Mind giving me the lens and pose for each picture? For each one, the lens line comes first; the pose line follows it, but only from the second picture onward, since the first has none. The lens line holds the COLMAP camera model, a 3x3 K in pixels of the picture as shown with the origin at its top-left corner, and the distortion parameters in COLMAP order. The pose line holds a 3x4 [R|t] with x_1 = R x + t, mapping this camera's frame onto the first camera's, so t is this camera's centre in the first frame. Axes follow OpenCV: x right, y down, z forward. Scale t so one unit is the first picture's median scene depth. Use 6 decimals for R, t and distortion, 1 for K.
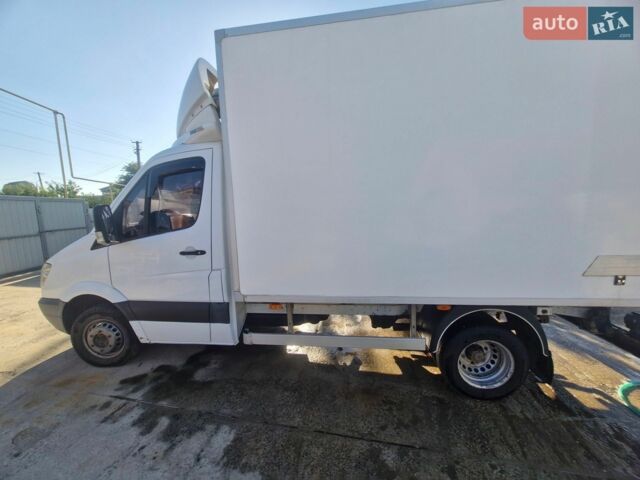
lens RADIAL K [[252.3, 0, 317.2], [0, 252.3, 240.9], [0, 0, 1]] dist [-0.003299, 0.000559]
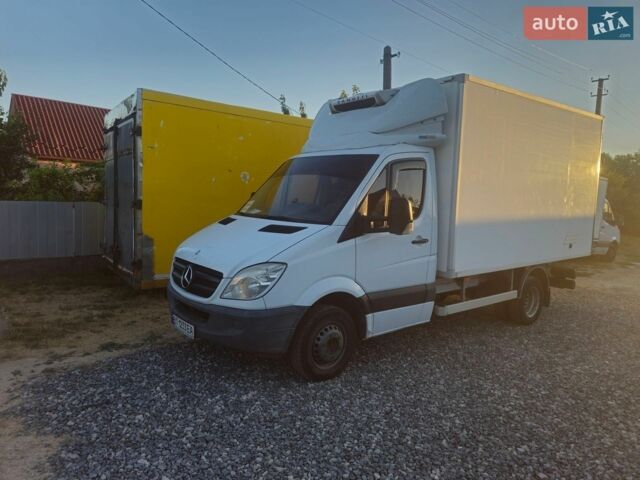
lens RADIAL K [[444.8, 0, 326.8], [0, 444.8, 236.9], [0, 0, 1]] dist [0.059818, -0.060071]
pose [[0.686693, -0.019497, 0.726686, -2.238941], [0.037473, 0.999261, -0.008601, 0.028529], [-0.725981, 0.033137, 0.686916, -0.080550]]
